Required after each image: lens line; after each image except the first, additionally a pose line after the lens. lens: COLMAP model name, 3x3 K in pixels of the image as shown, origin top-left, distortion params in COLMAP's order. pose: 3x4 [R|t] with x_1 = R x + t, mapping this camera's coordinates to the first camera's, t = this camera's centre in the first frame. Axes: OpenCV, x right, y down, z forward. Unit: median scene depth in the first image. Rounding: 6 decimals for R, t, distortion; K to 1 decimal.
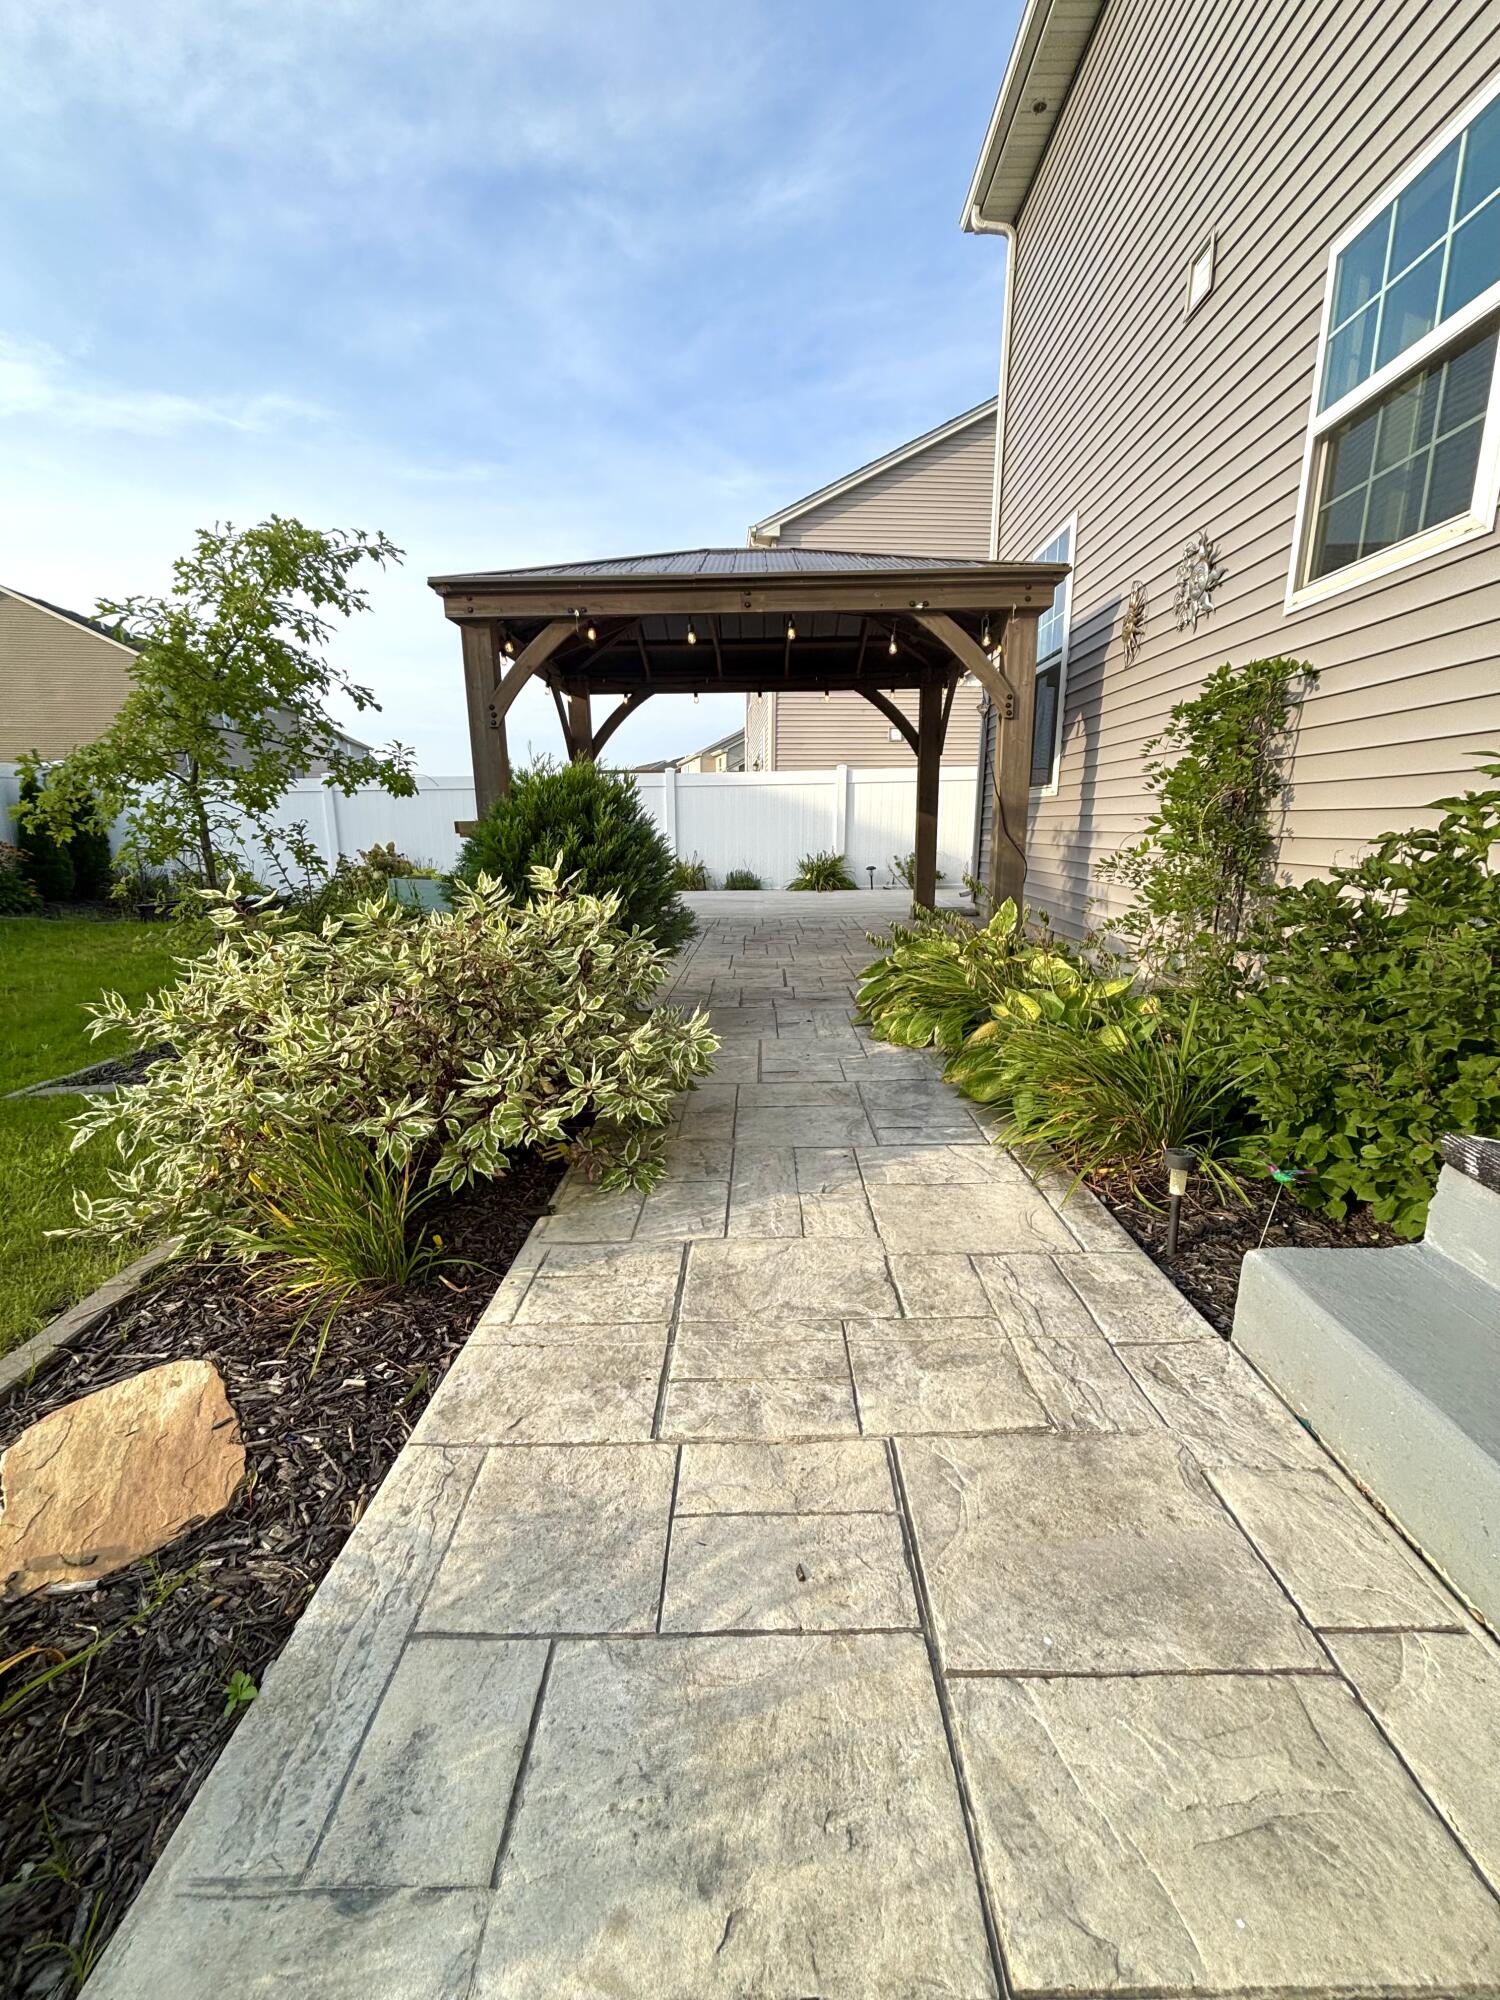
lens RADIAL K [[808.4, 0, 750.0], [0, 808.4, 1000.0], [0, 0, 1]] dist [-0.001740, -0.000041]
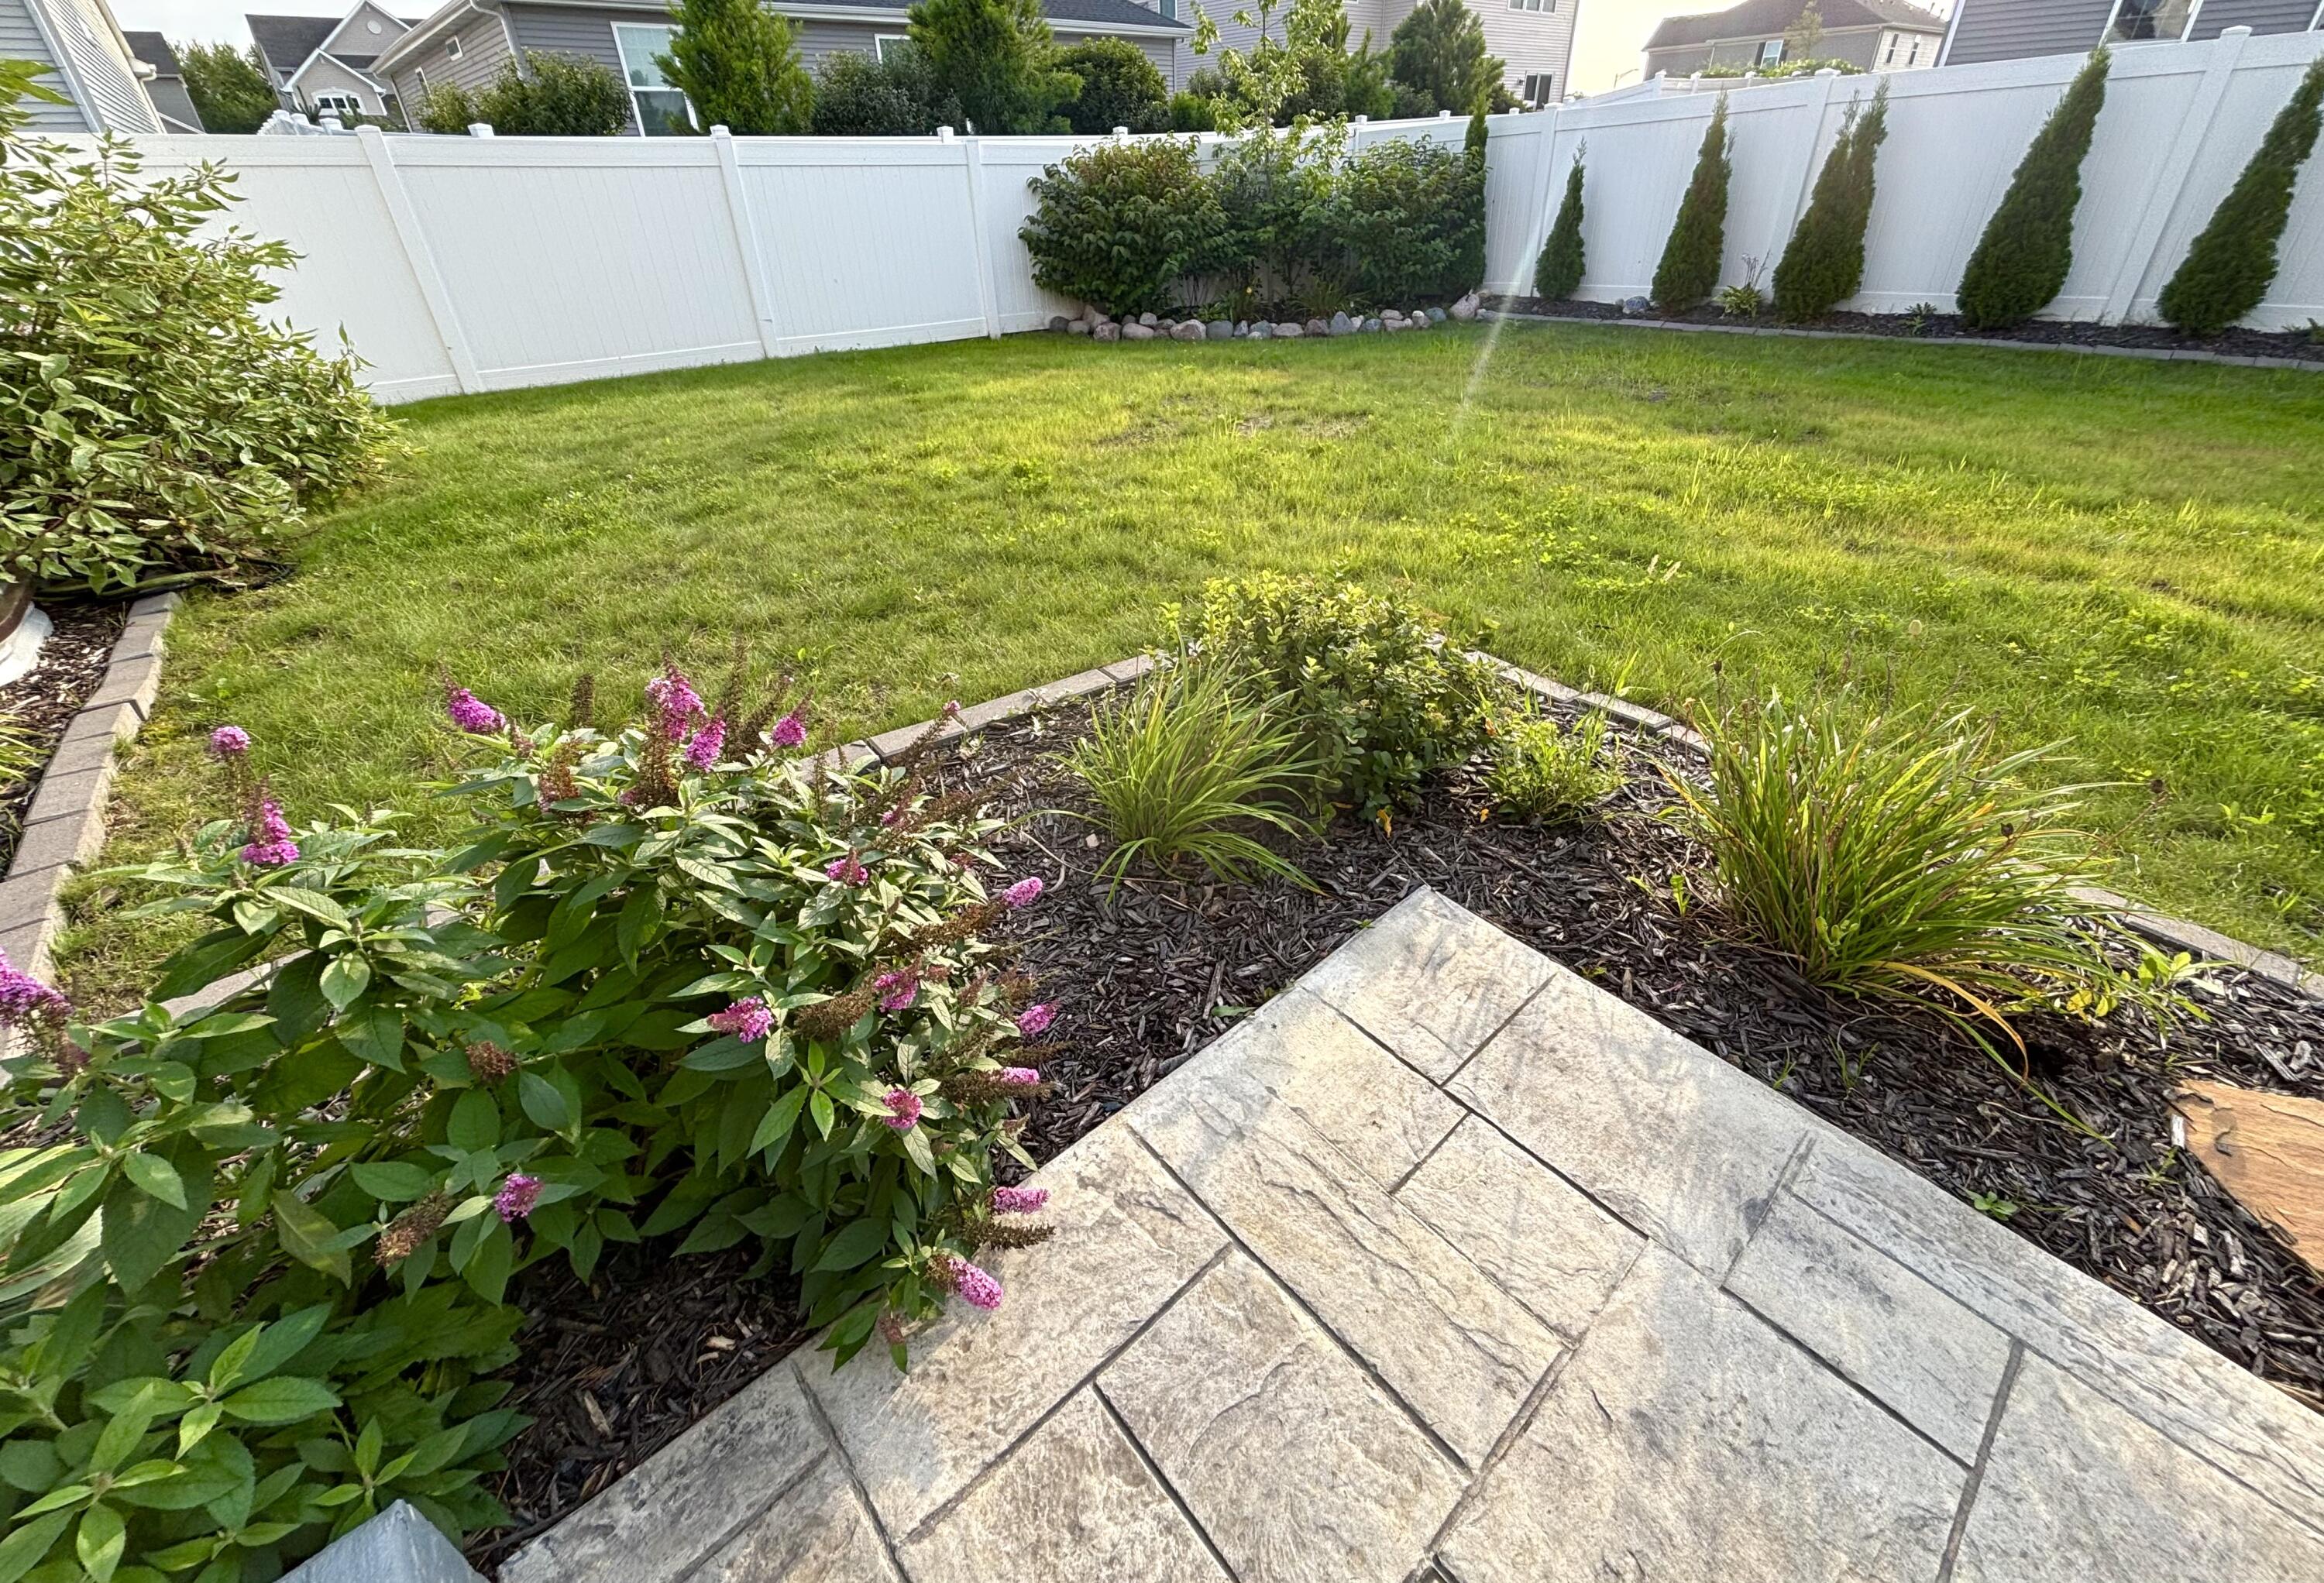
lens RADIAL K [[951.5, 0, 1173.3], [0, 951.5, 705.2], [0, 0, 1]] dist [0.000228, -0.000183]
pose [[-0.738537, 0.358854, -0.570778, 0.180772], [-0.113680, 0.768183, 0.630057, -0.090901], [0.664560, 0.530207, -0.526537, 0.163471]]
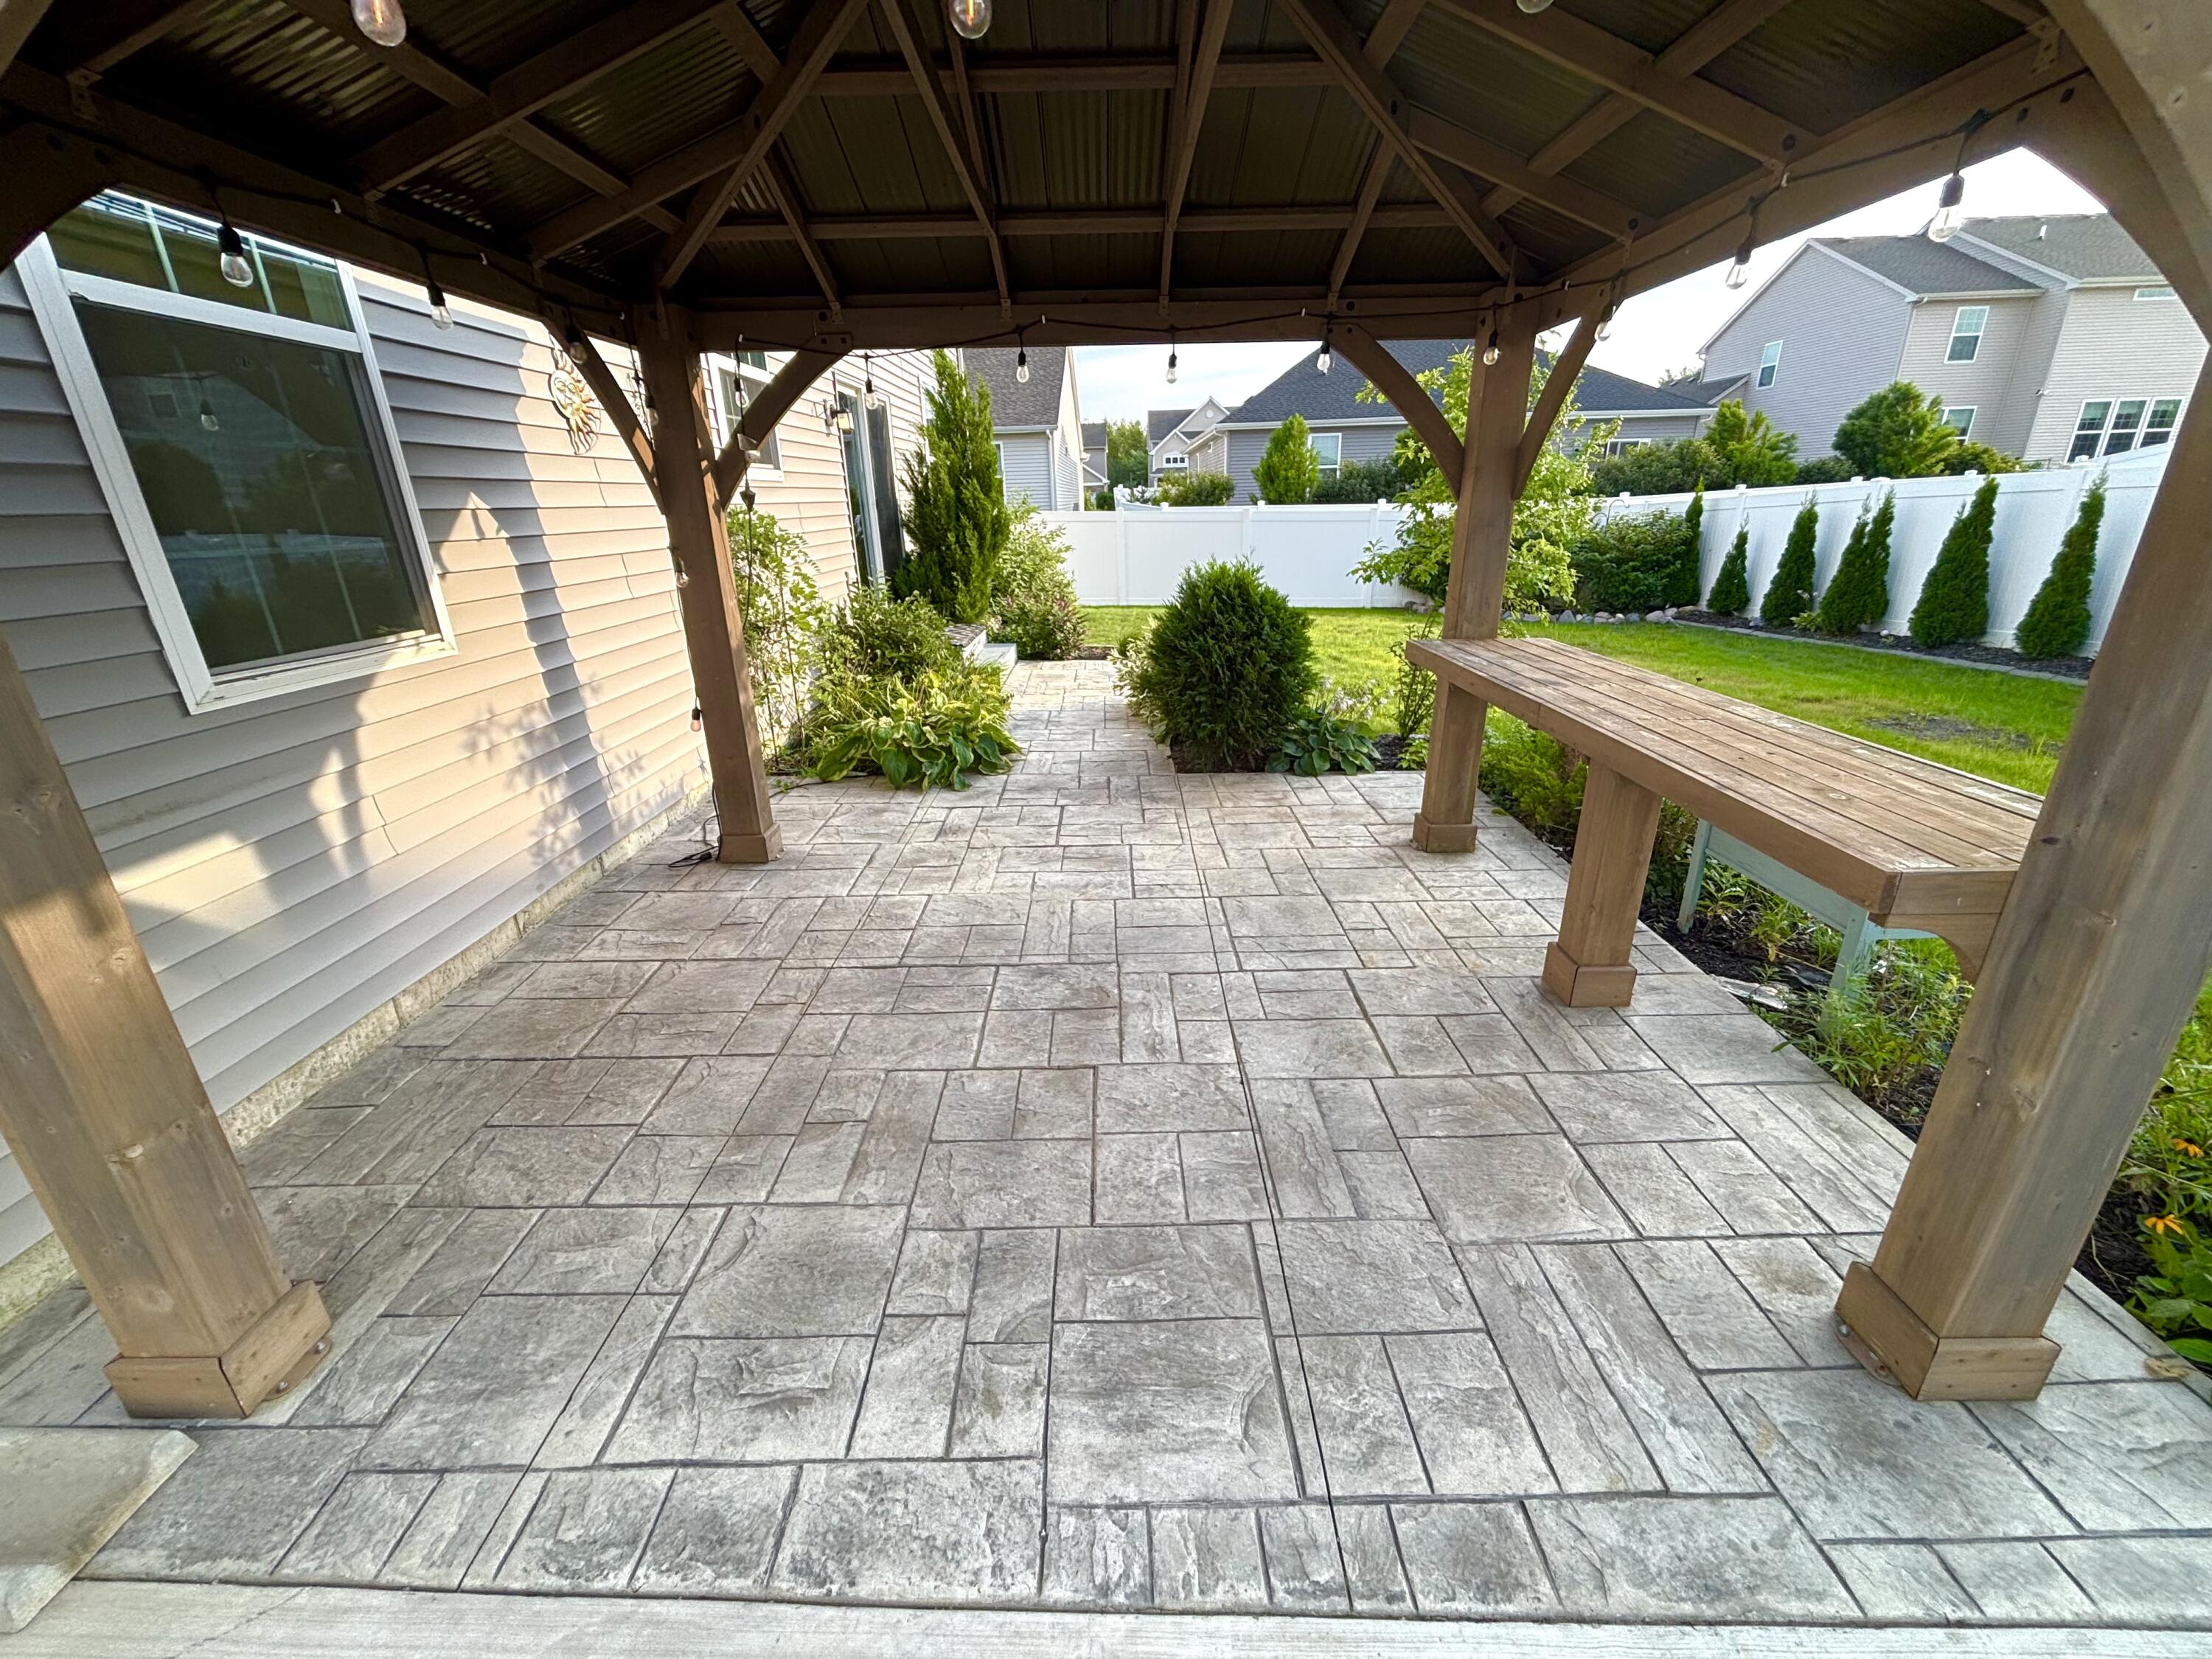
lens RADIAL K [[894.1, 0, 1108.2], [0, 894.1, 826.2], [0, 0, 1]] dist [-0.001740, -0.000041]
pose [[-0.999375, 0.035073, -0.004456, -0.004743], [0.027280, 0.845144, 0.533842, -0.800648], [0.022489, 0.533387, -0.845572, 2.759668]]
